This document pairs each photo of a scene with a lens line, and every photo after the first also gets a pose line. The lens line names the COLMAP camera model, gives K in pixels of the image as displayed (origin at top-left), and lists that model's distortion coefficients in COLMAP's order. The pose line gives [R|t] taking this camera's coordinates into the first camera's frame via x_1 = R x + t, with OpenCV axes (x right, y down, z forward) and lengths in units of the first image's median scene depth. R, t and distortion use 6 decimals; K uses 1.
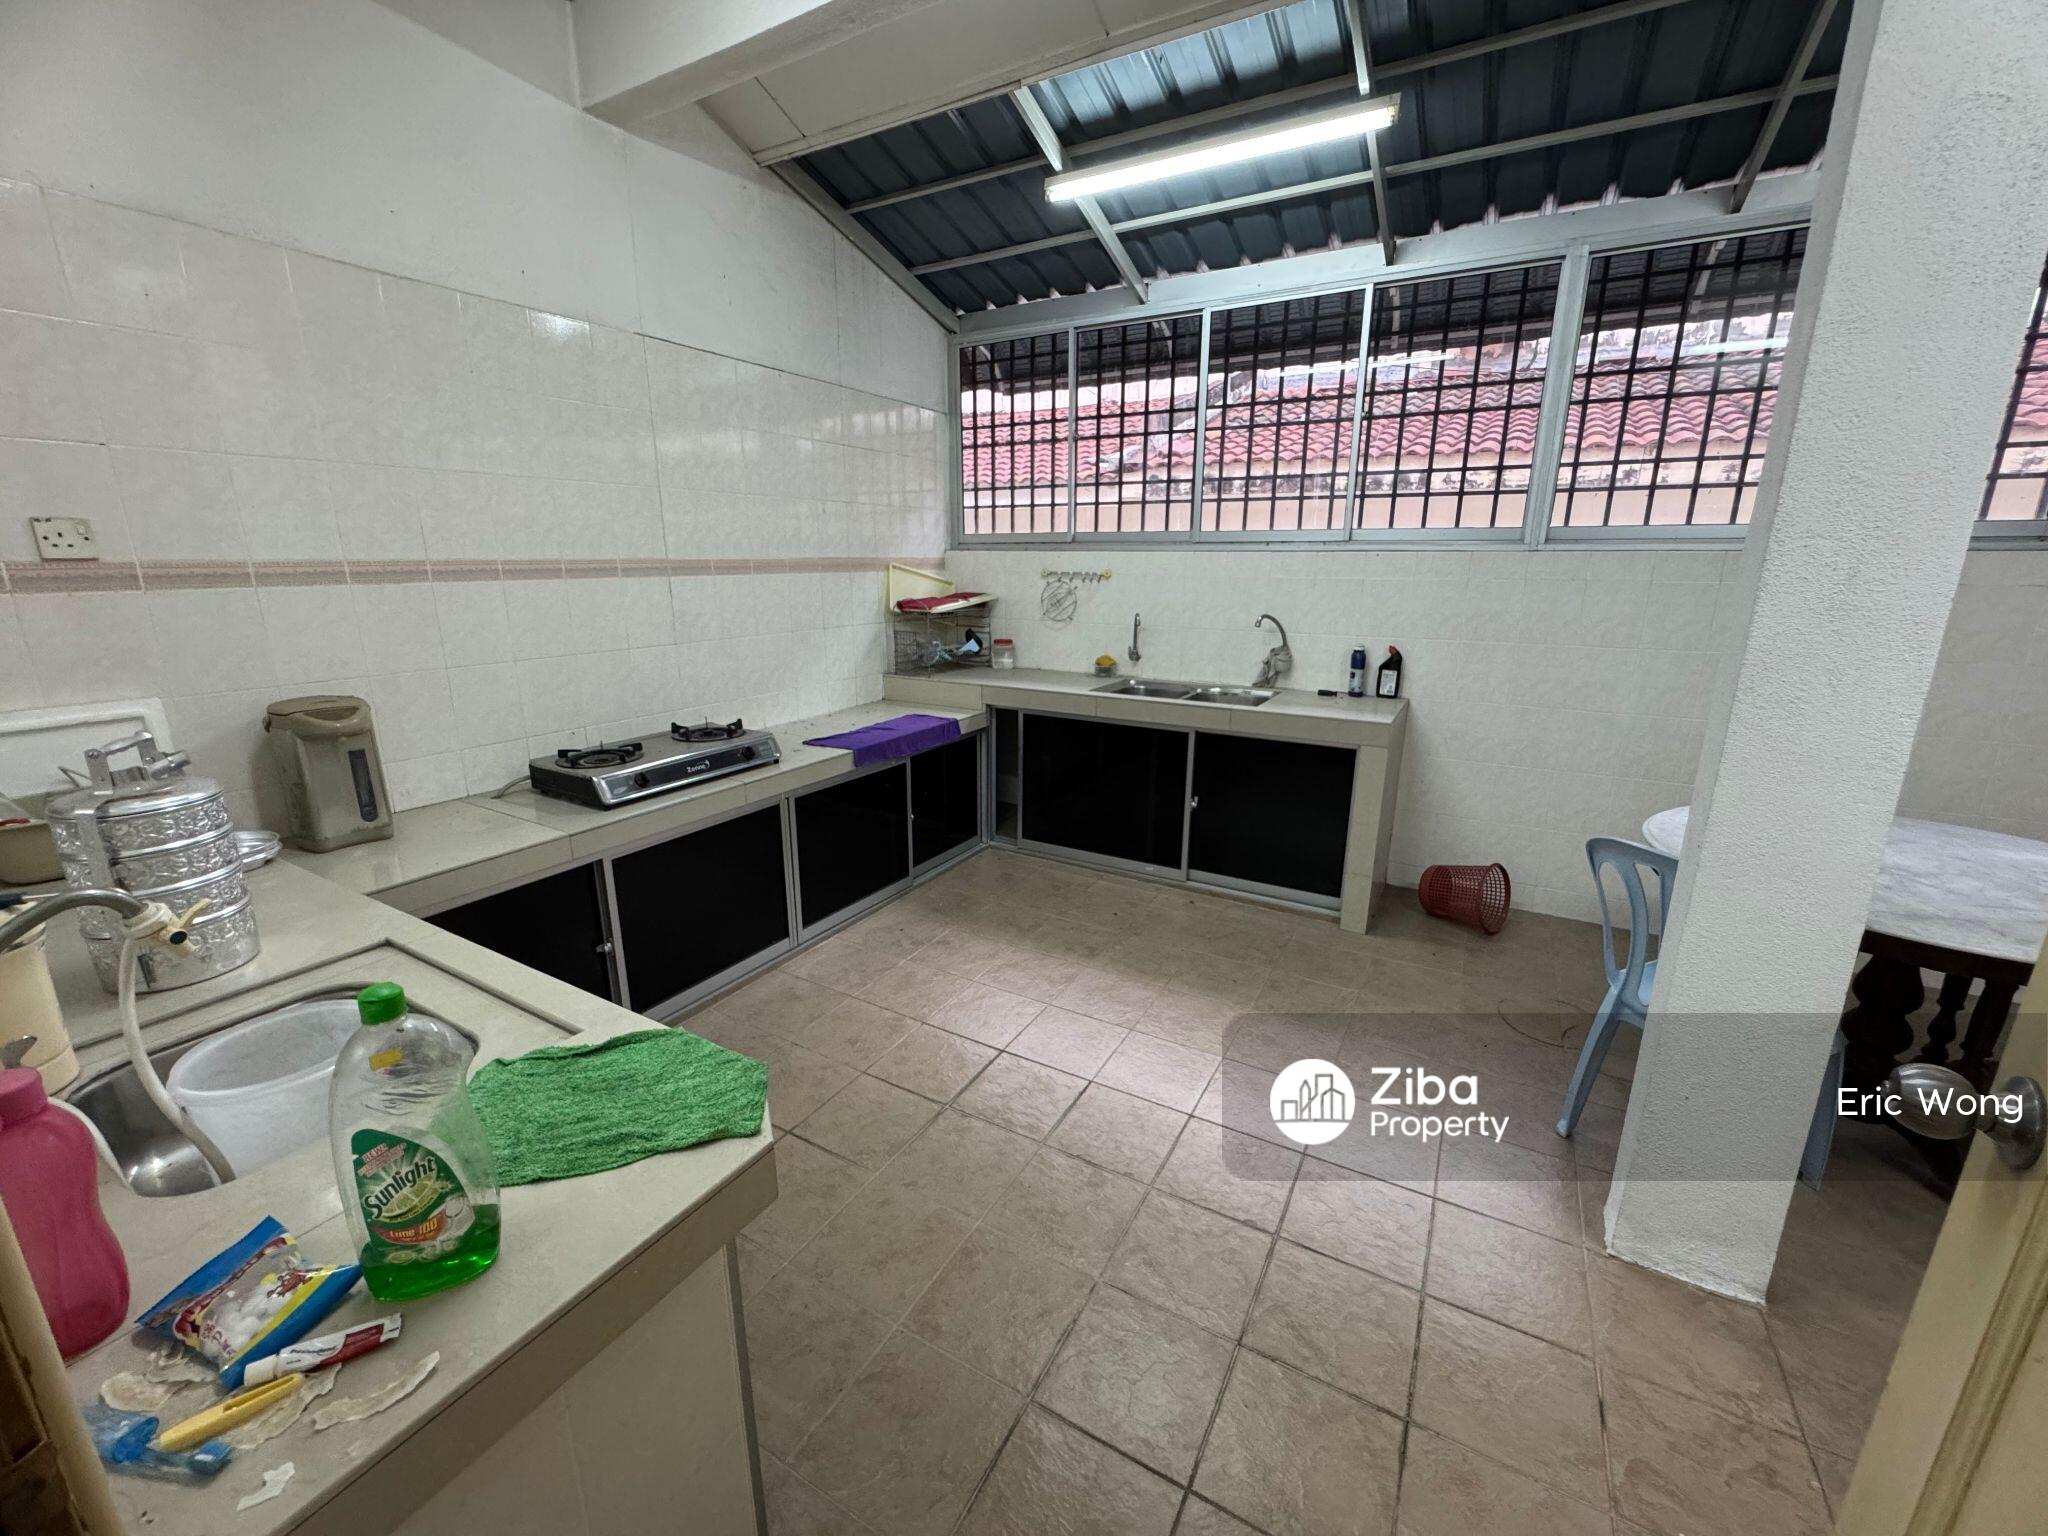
lens RADIAL K [[819.0, 0, 1023.9], [0, 819.0, 768.3], [0, 0, 1]] dist [-0.003557, -0.000300]
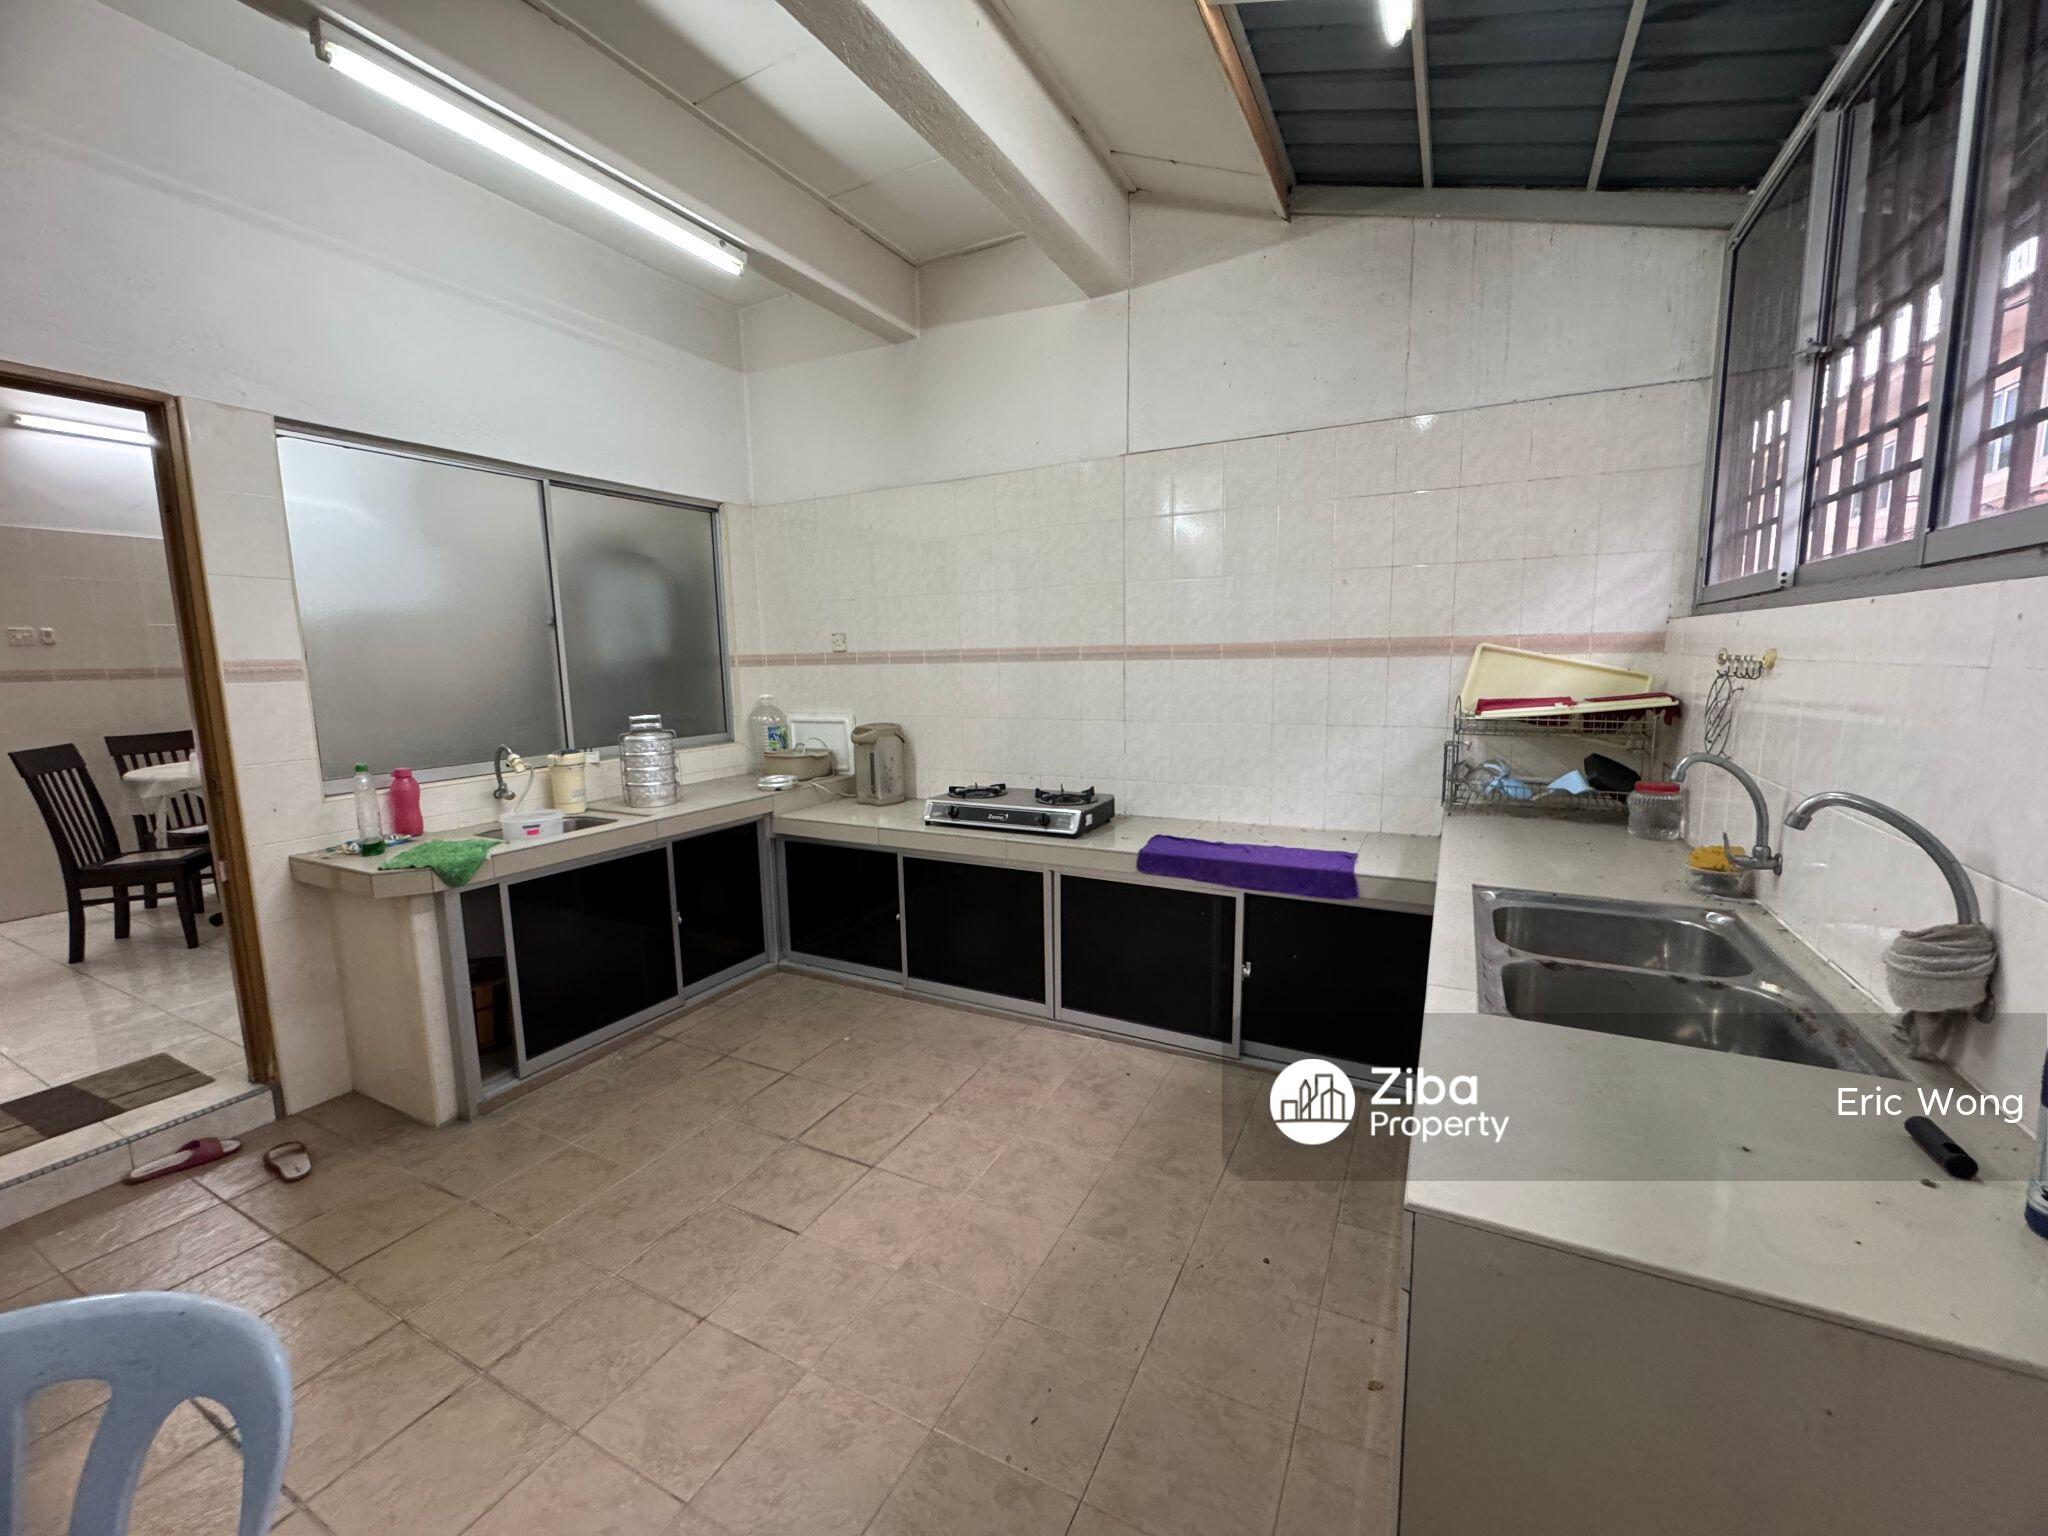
lens RADIAL K [[819.0, 0, 1020.1], [0, 819.0, 766.8], [0, 0, 1]] dist [-0.003557, -0.000300]
pose [[0.038960, 0.133083, -0.990339, 0.656625], [-0.232248, 0.965156, 0.120562, -0.188741], [0.971876, 0.225307, 0.068511, 0.787408]]
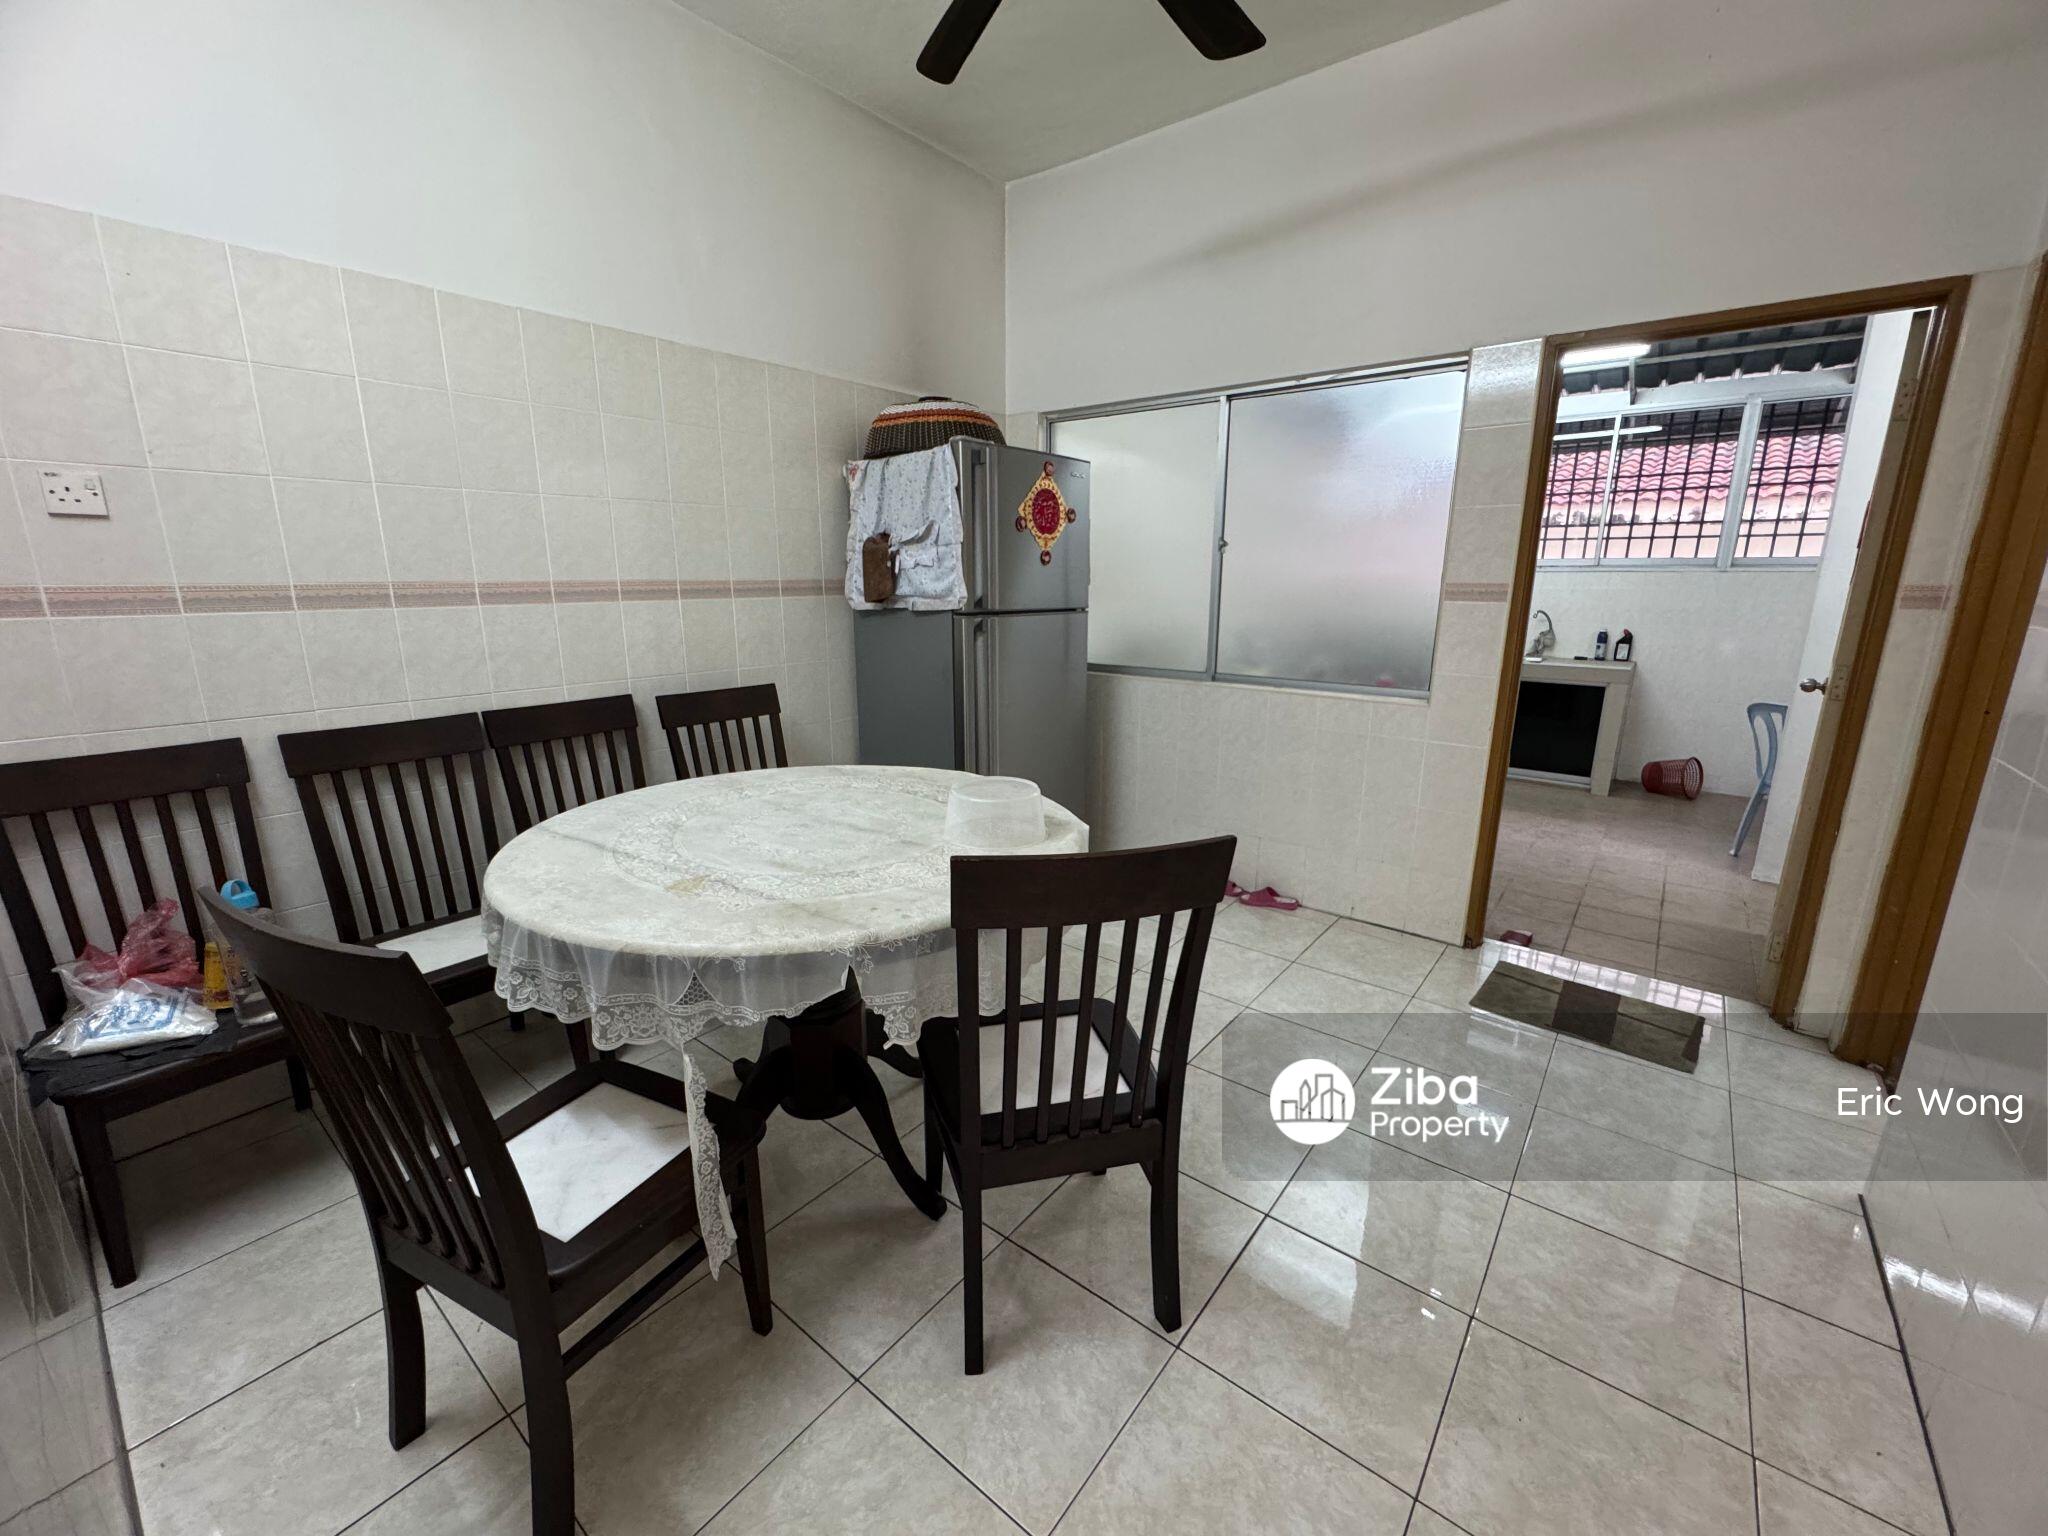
lens RADIAL K [[819.0, 0, 1024.0], [0, 819.0, 770.2], [0, 0, 1]] dist [-0.003557, -0.000300]
pose [[0.988765, 0.036764, -0.144887, -0.541091], [-0.040484, 0.998920, -0.022813, 0.239607], [0.143892, 0.028422, 0.989185, -0.858415]]
